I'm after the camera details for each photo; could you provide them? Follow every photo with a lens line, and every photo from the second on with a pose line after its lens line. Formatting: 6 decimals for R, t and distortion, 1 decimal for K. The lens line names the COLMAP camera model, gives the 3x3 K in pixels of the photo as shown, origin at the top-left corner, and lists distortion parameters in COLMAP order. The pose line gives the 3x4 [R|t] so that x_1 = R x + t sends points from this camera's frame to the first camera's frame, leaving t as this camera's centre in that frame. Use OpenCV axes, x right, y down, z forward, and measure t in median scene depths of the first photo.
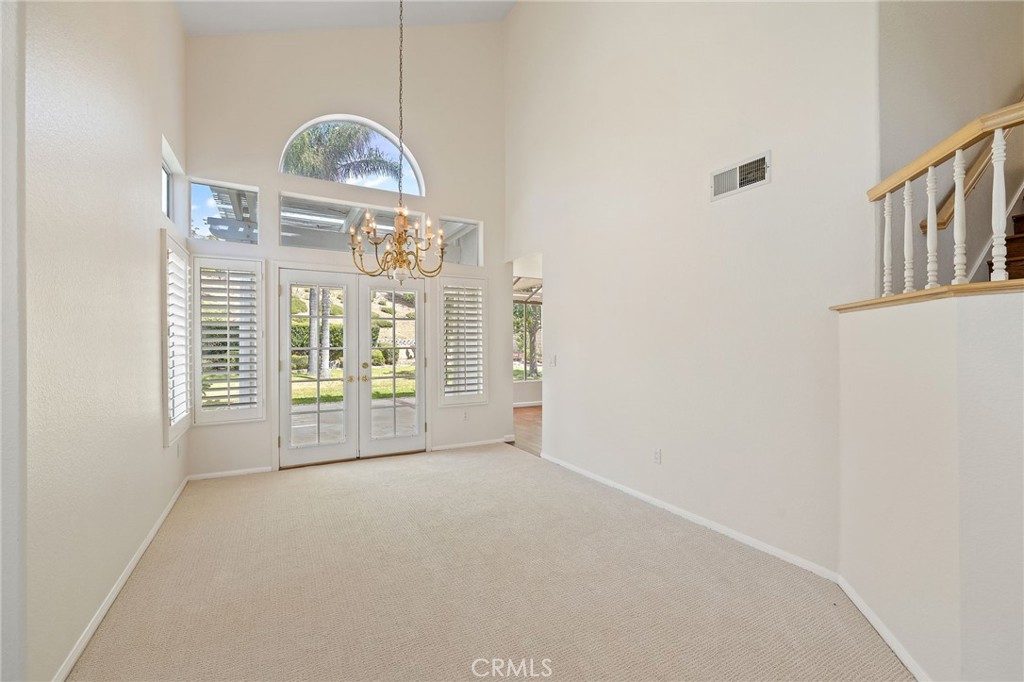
lens RADIAL K [[437.4, 0, 512.4], [0, 437.4, 342.1], [0, 0, 1]] dist [-0.000308, 0.001029]
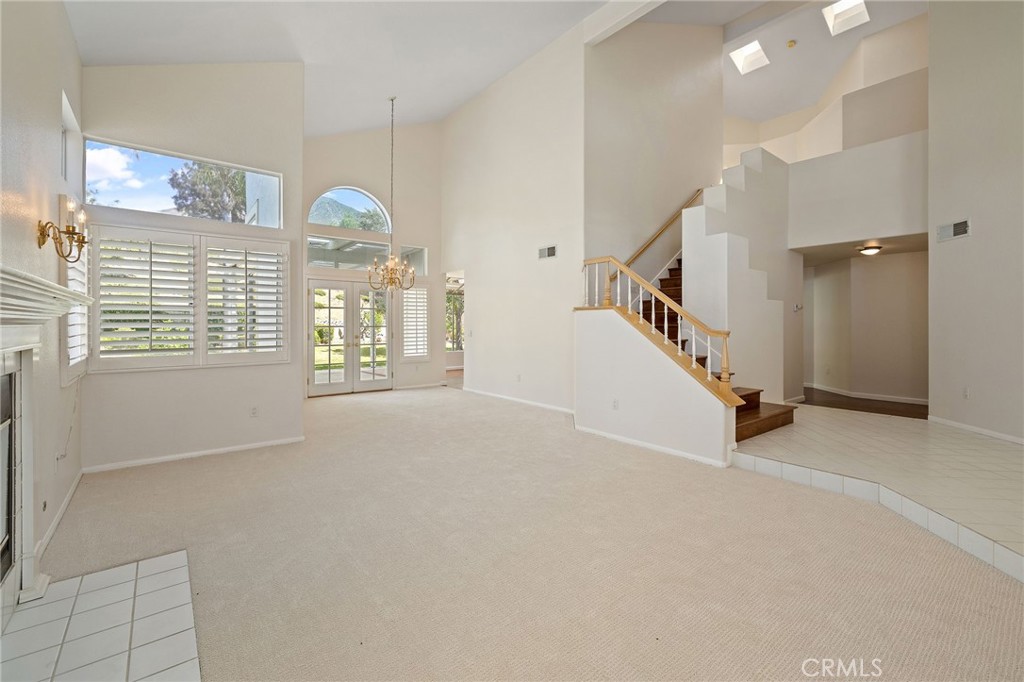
lens RADIAL K [[437.4, 0, 518.2], [0, 437.4, 321.4], [0, 0, 1]] dist [-0.000308, 0.001029]
pose [[0.983737, 0.000948, 0.179614, -0.026451], [-0.000215, 0.999992, -0.004098, 0.000876], [-0.179617, 0.003993, 0.983729, -0.628047]]
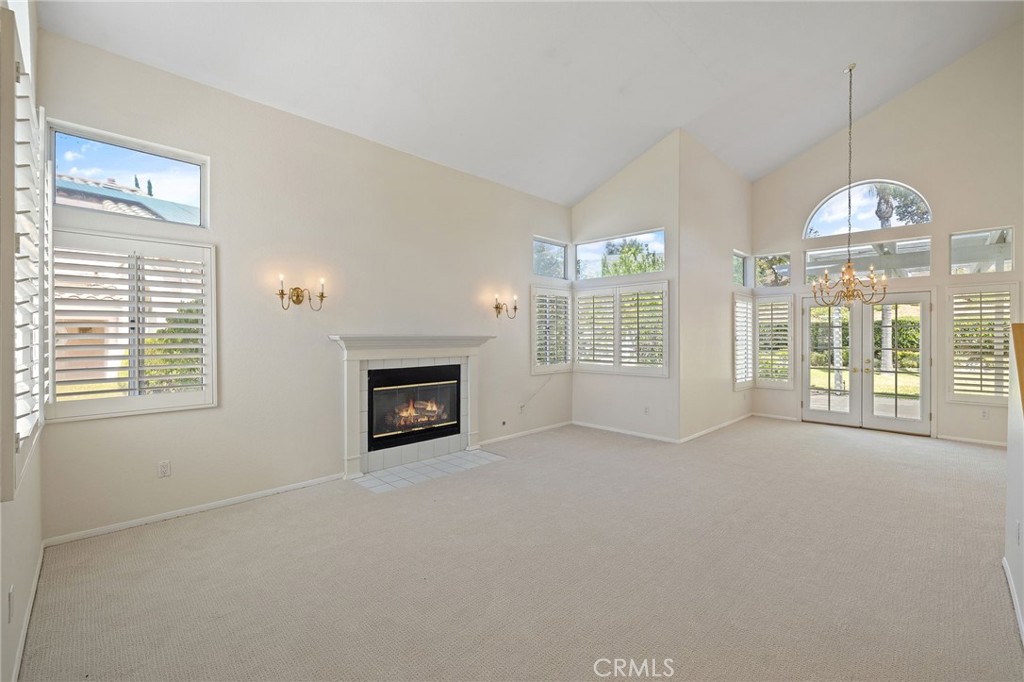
lens RADIAL K [[437.4, 0, 515.1], [0, 437.4, 337.4], [0, 0, 1]] dist [-0.000308, 0.001029]
pose [[0.282302, 0.004126, -0.959317, 0.565692], [-0.001504, 0.999991, 0.003859, -0.021041], [0.959324, 0.000354, 0.282306, -0.380418]]
